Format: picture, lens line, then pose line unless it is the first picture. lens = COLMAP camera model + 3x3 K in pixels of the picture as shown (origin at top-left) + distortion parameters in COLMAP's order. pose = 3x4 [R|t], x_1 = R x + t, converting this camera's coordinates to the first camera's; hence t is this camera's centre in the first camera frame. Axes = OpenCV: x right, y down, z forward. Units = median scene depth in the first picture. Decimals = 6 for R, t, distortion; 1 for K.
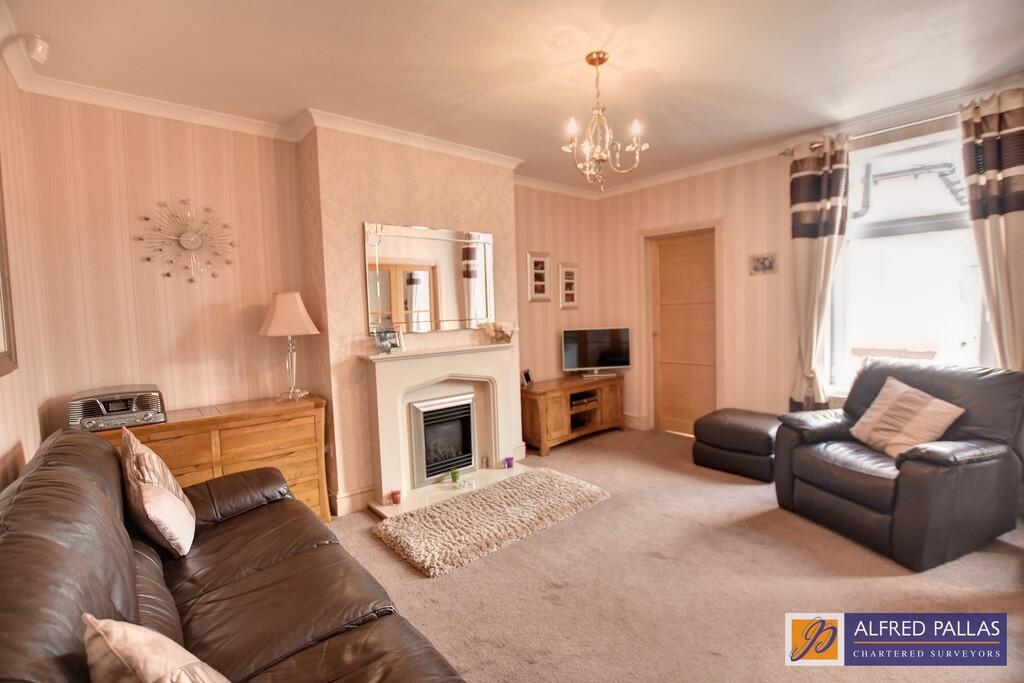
lens RADIAL K [[464.0, 0, 517.8], [0, 464.0, 340.4], [0, 0, 1]] dist [-0.001622, 0.000704]
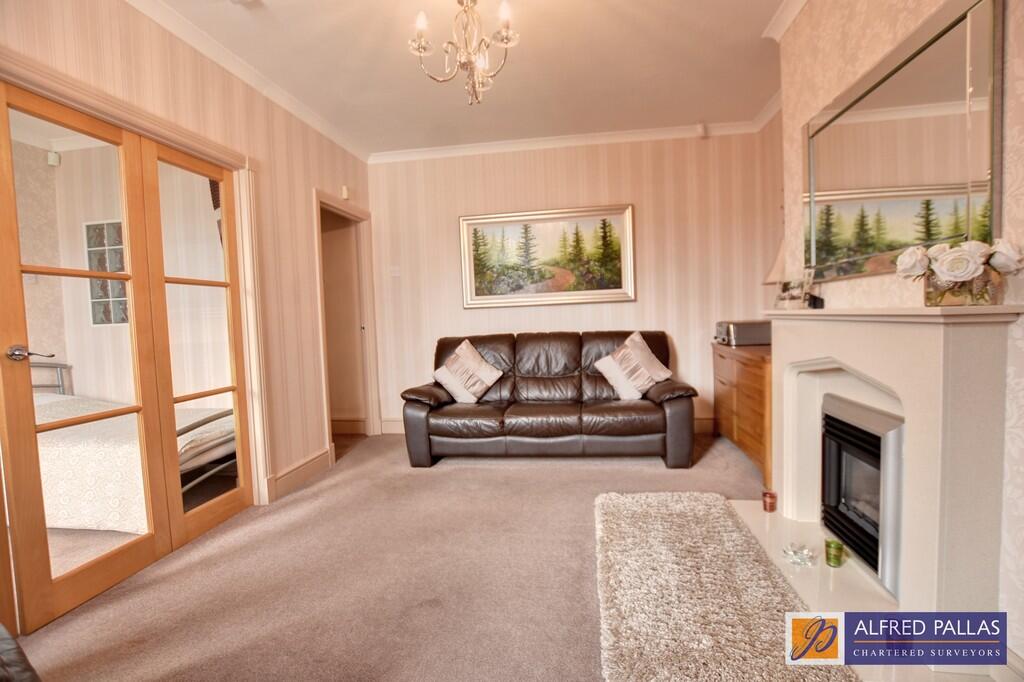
lens RADIAL K [[464.0, 0, 517.8], [0, 464.0, 339.9], [0, 0, 1]] dist [-0.001622, 0.000704]
pose [[-0.744026, 0.087639, -0.662378, 0.457217], [0.006088, 0.992209, 0.124439, -0.015687], [0.668123, 0.088553, -0.738762, 1.116408]]
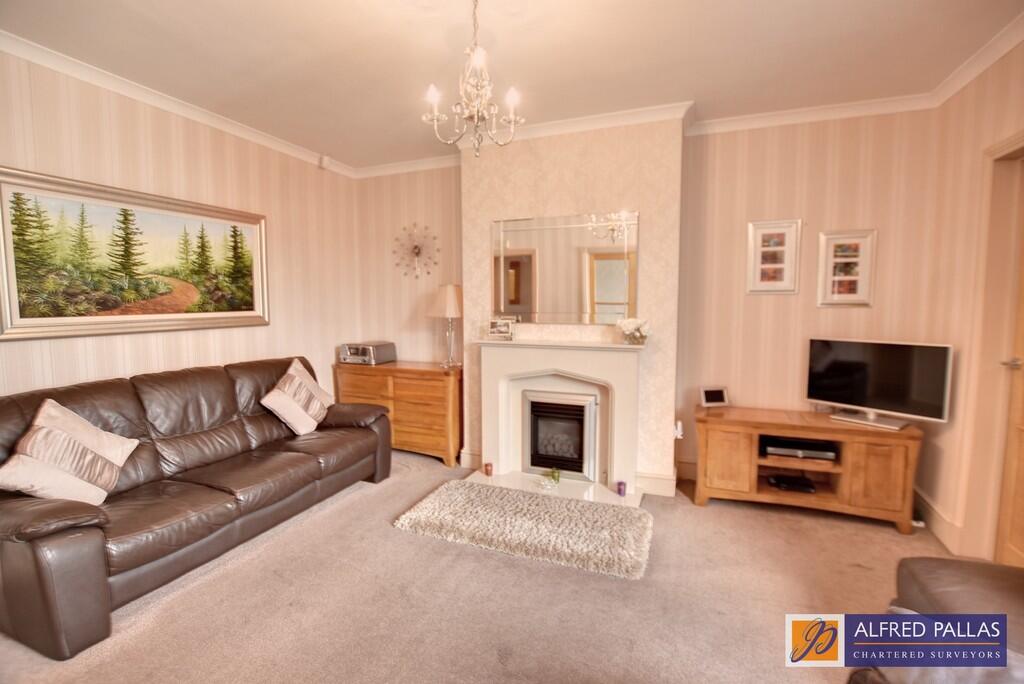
lens RADIAL K [[464.0, 0, 517.8], [0, 464.0, 340.9], [0, 0, 1]] dist [-0.001622, 0.000704]
pose [[0.472744, 0.100534, -0.875446, 0.631291], [-0.075669, 0.994432, 0.073336, -0.047481], [0.877945, 0.031575, 0.477720, 0.462731]]
